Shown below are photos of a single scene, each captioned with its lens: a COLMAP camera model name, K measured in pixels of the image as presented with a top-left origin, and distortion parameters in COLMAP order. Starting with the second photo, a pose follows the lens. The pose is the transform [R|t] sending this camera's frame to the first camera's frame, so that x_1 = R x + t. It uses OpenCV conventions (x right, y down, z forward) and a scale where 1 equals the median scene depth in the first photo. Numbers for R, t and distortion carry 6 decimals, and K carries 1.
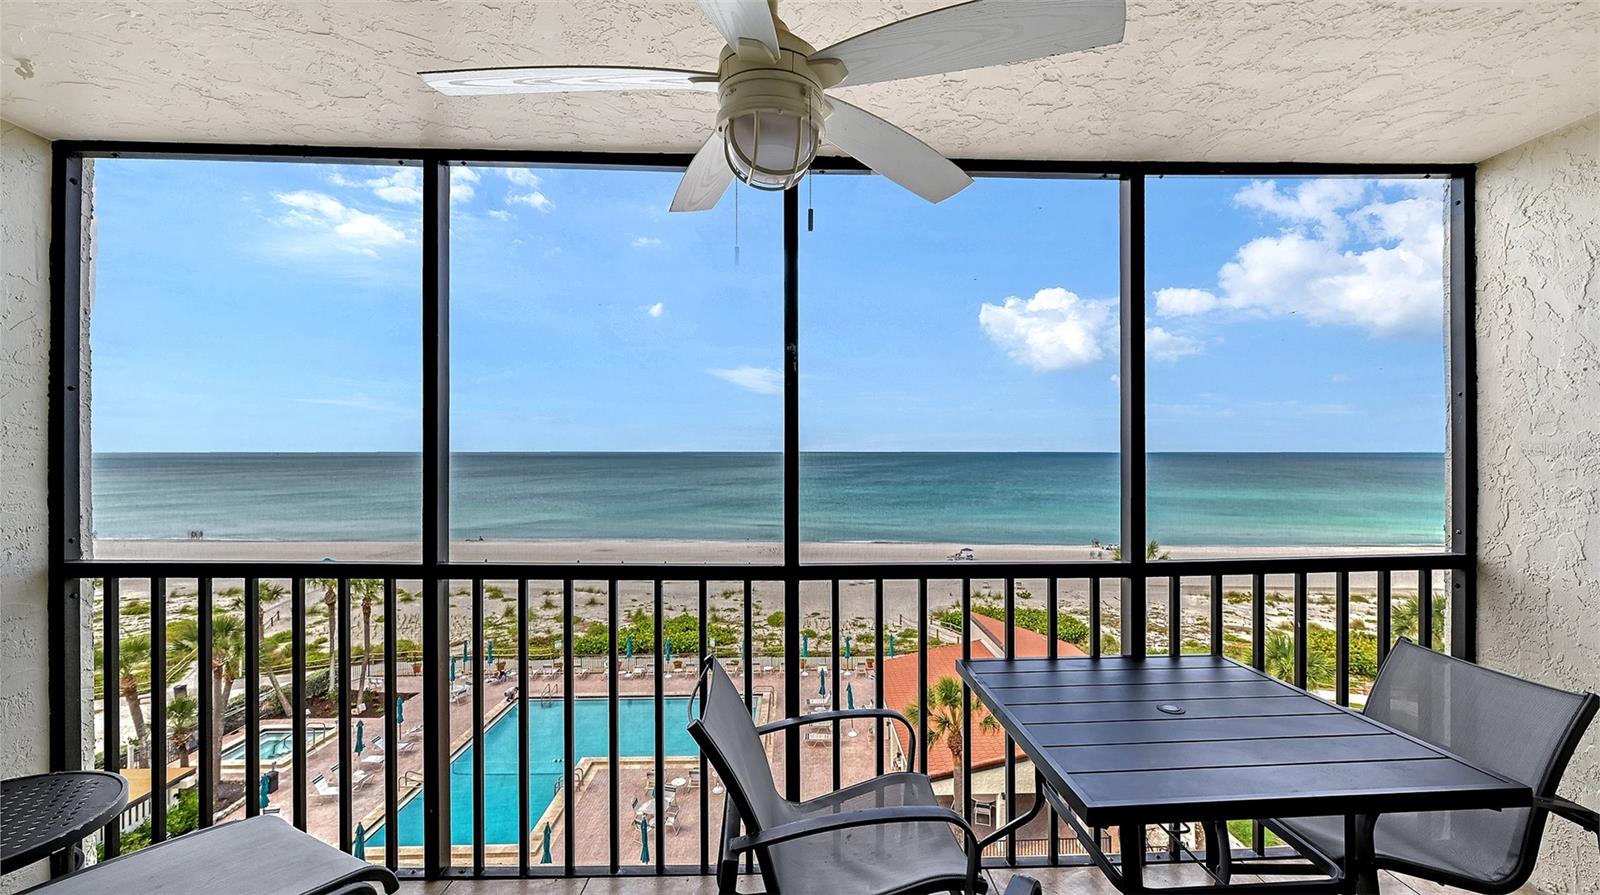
lens RADIAL K [[649.7, 0, 800.0], [0, 649.7, 447.5], [0, 0, 1]] dist [-0.009338, -0.000198]
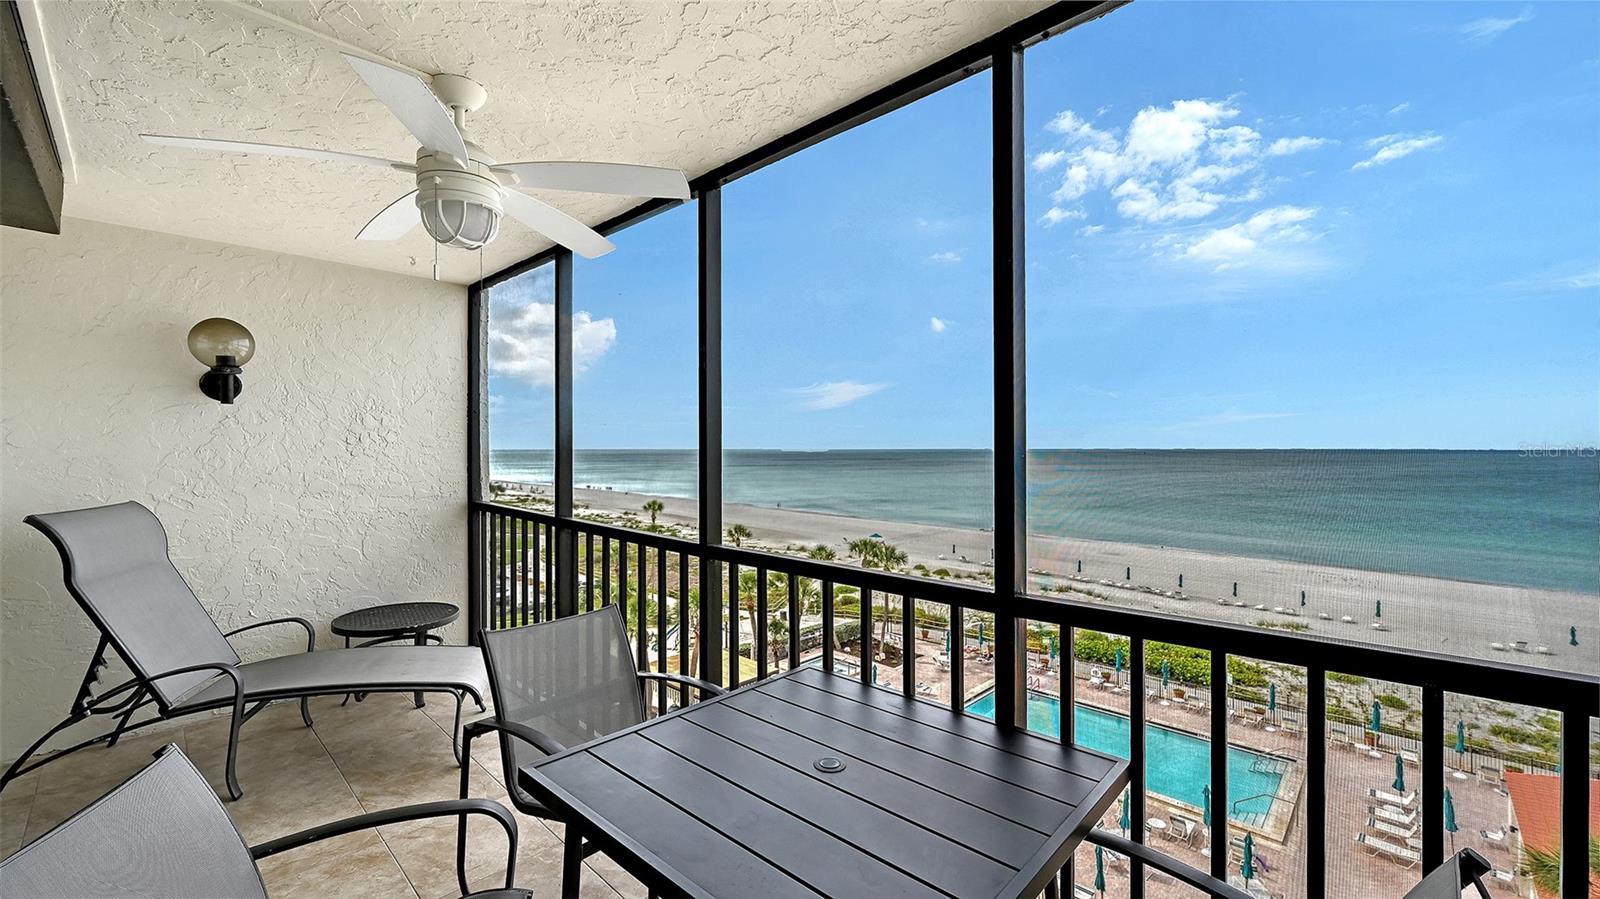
lens RADIAL K [[649.7, 0, 800.0], [0, 649.7, 449.5], [0, 0, 1]] dist [-0.009338, -0.000198]
pose [[0.680445, 0.002860, -0.732794, 0.118727], [0.002123, 0.999980, 0.005874, 0.001672], [0.732796, -0.005553, 0.680426, 0.047047]]
